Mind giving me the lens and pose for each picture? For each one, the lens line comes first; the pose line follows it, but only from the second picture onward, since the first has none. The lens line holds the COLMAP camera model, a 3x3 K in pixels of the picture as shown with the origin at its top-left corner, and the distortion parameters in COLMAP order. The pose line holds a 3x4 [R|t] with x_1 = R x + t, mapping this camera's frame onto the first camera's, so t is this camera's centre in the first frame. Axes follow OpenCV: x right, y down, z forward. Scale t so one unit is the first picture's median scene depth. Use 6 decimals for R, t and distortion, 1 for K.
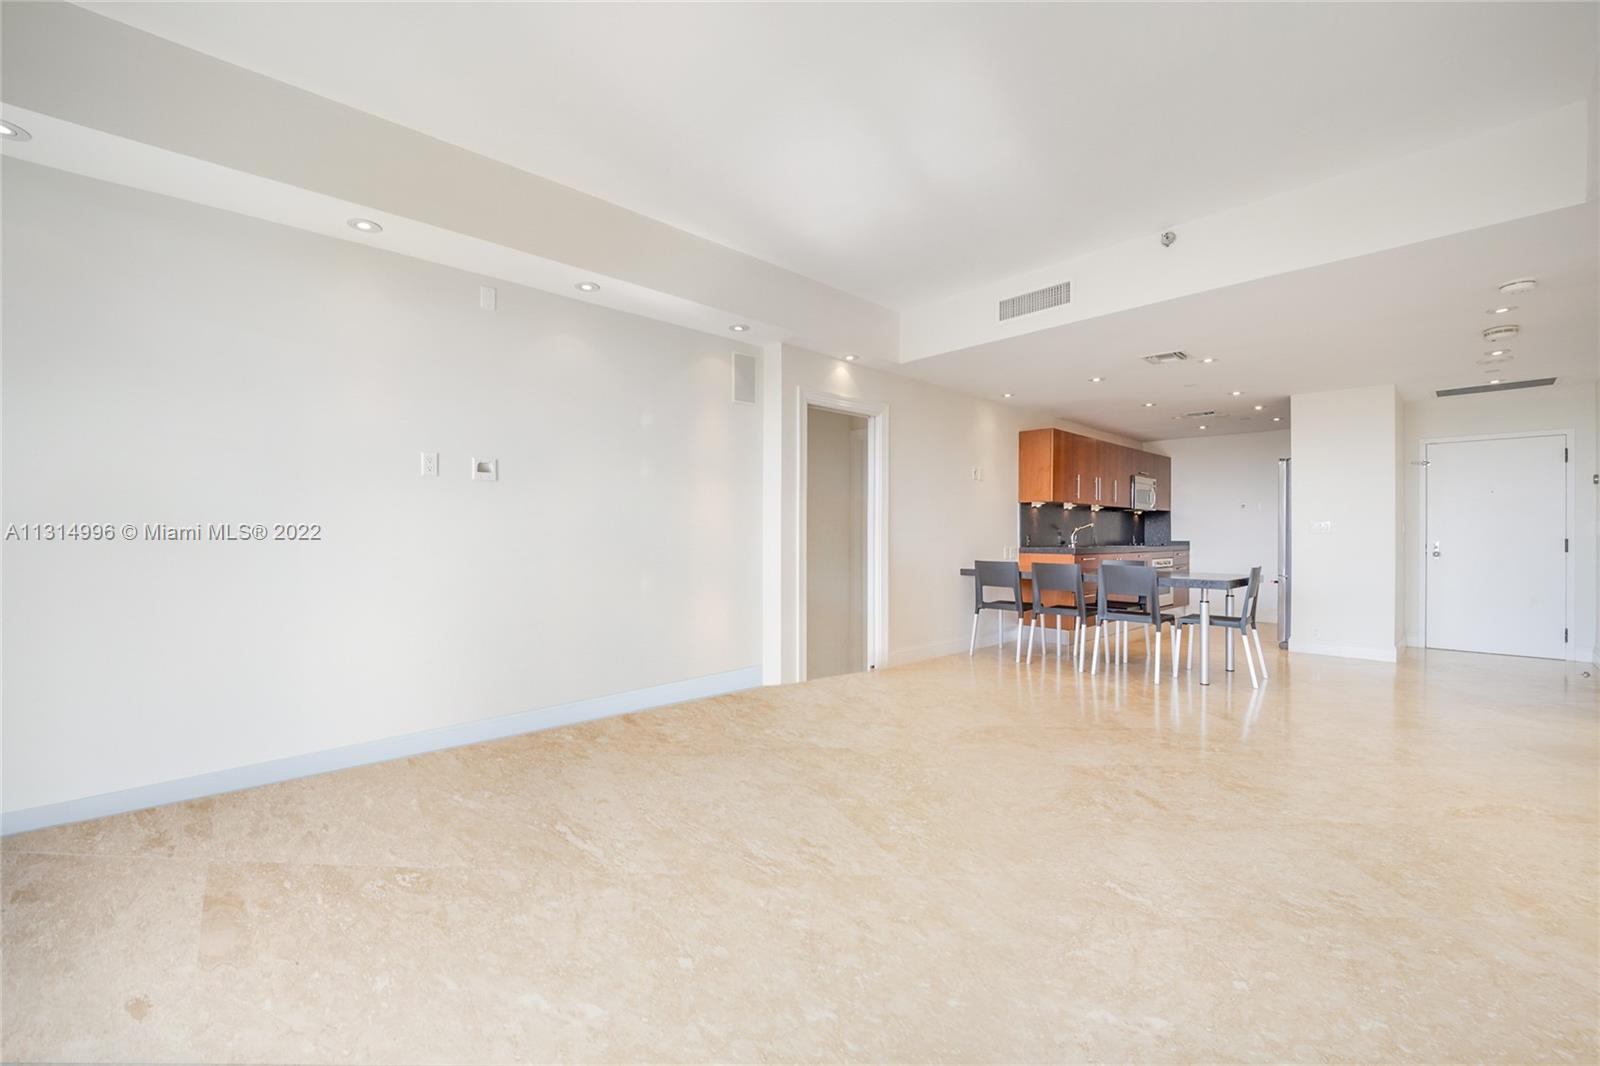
lens RADIAL K [[637.6, 0, 808.0], [0, 637.6, 536.8], [0, 0, 1]] dist [-0.003107, -0.000146]
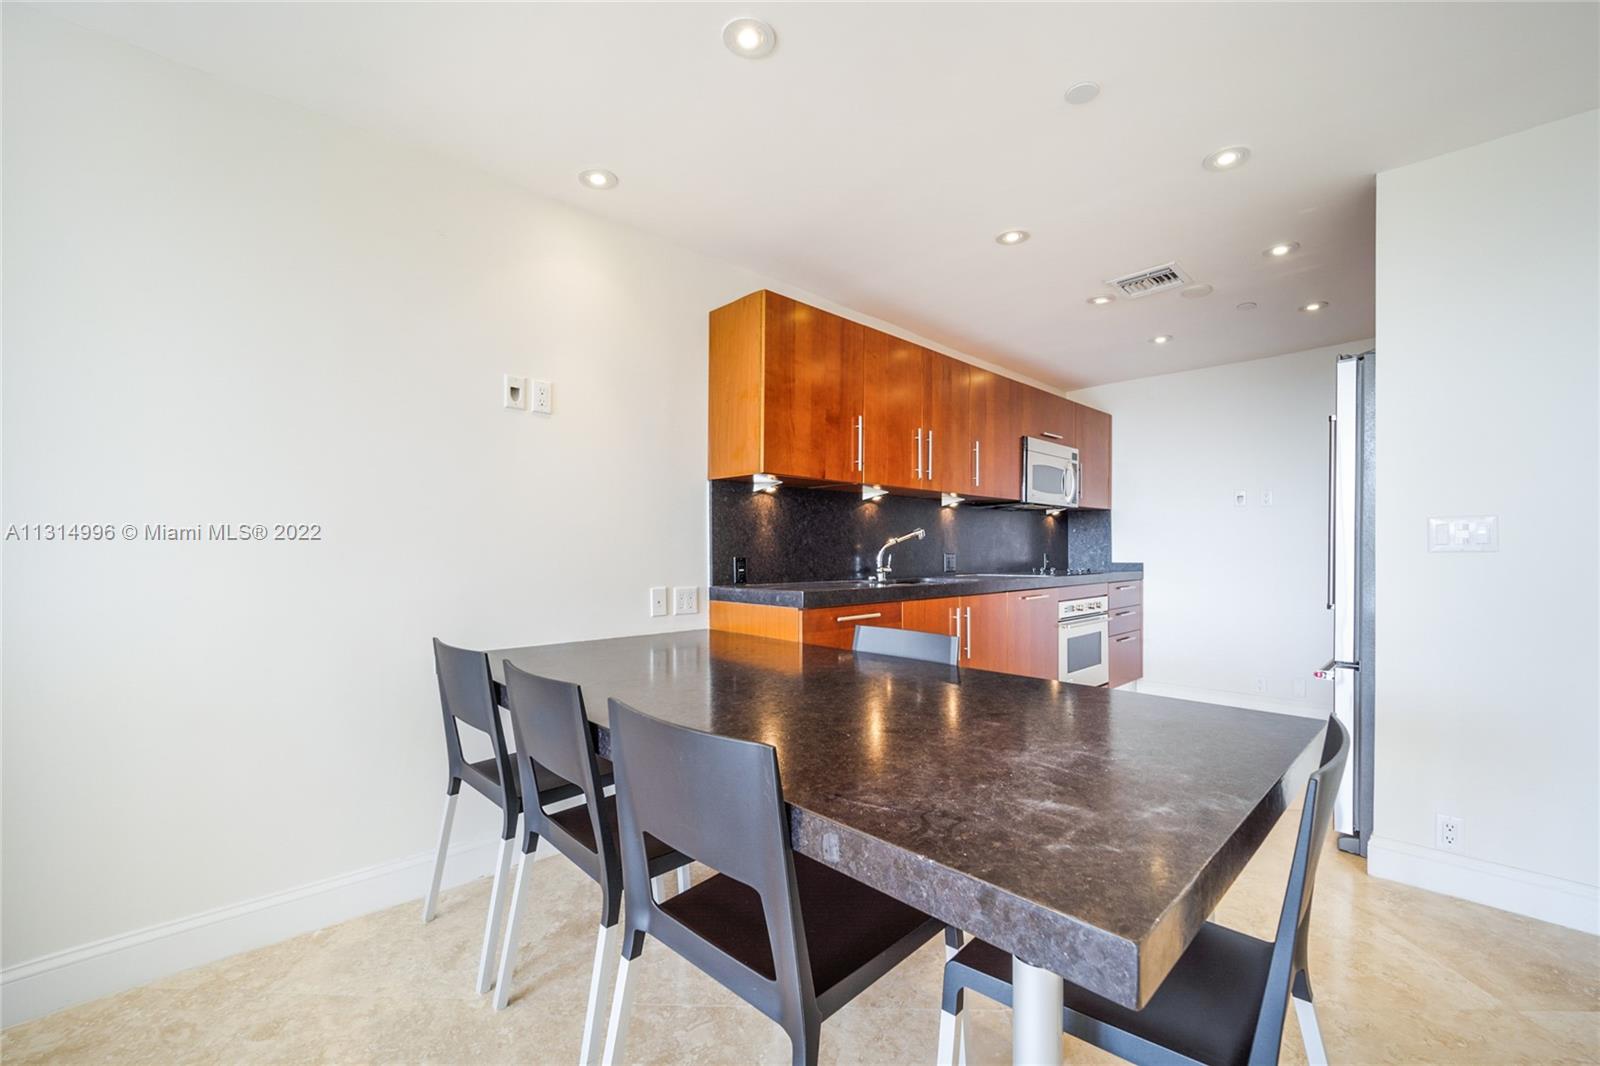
lens RADIAL K [[637.6, 0, 796.4], [0, 637.6, 537.3], [0, 0, 1]] dist [-0.003107, -0.000146]
pose [[0.999961, 0.008046, -0.003735, 0.311280], [-0.008070, 0.999947, -0.006362, -0.010679], [0.003683, 0.006392, 0.999973, 0.461437]]
